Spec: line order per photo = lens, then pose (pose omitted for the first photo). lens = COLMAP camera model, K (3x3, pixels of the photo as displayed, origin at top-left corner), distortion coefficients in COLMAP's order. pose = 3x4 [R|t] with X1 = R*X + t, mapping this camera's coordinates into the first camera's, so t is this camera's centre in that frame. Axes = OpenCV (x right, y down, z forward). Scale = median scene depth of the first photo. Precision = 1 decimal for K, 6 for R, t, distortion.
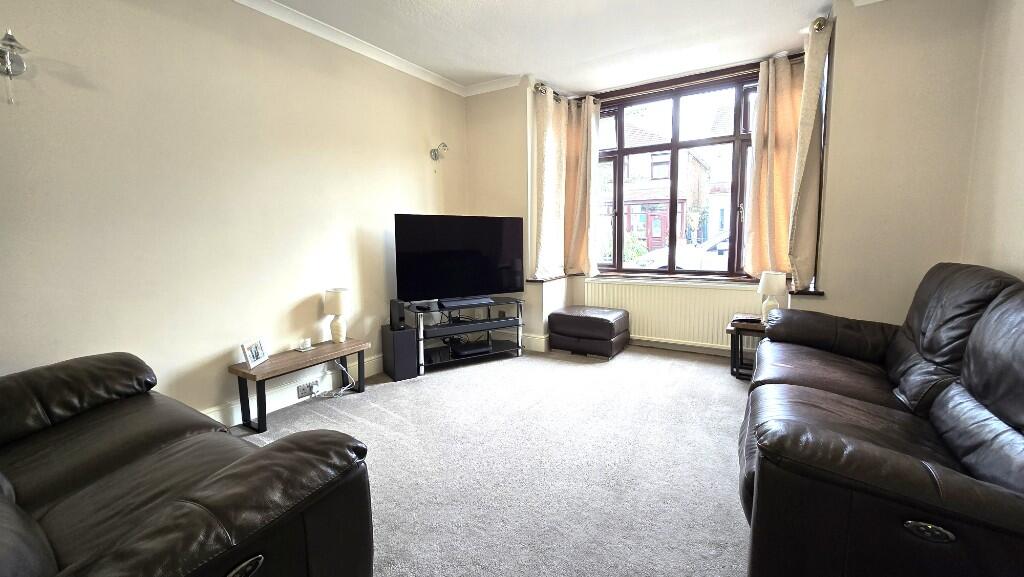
lens RADIAL K [[422.7, 0, 512.0], [0, 422.7, 288.5], [0, 0, 1]] dist [-0.000631, -0.000162]
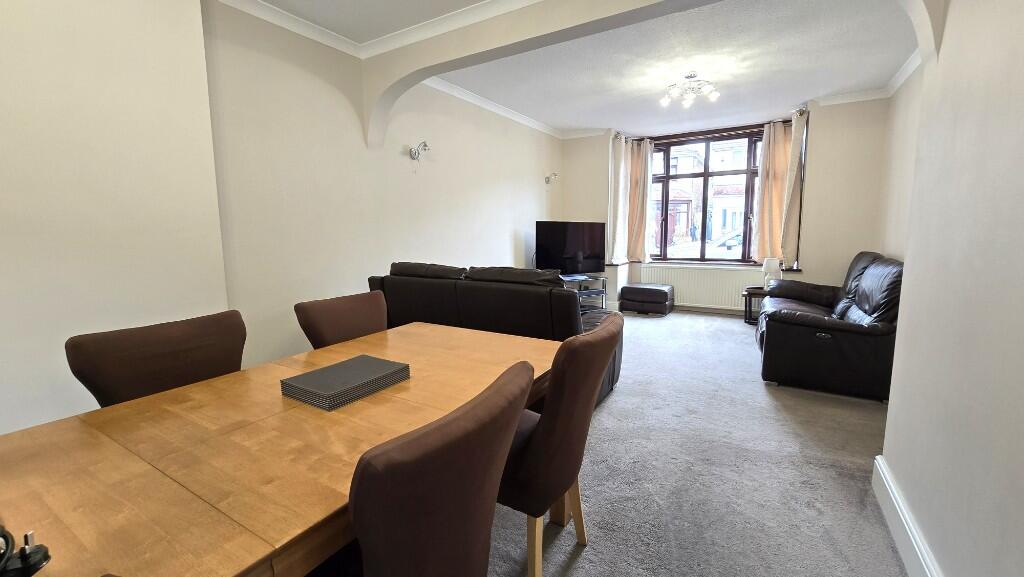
lens RADIAL K [[422.7, 0, 512.0], [0, 422.7, 288.5], [0, 0, 1]] dist [-0.000631, -0.000162]
pose [[0.999968, 0.005183, 0.006161, -0.325153], [-0.005239, 0.999945, 0.009119, 0.056284], [-0.006113, -0.009151, 0.999939, -0.517508]]
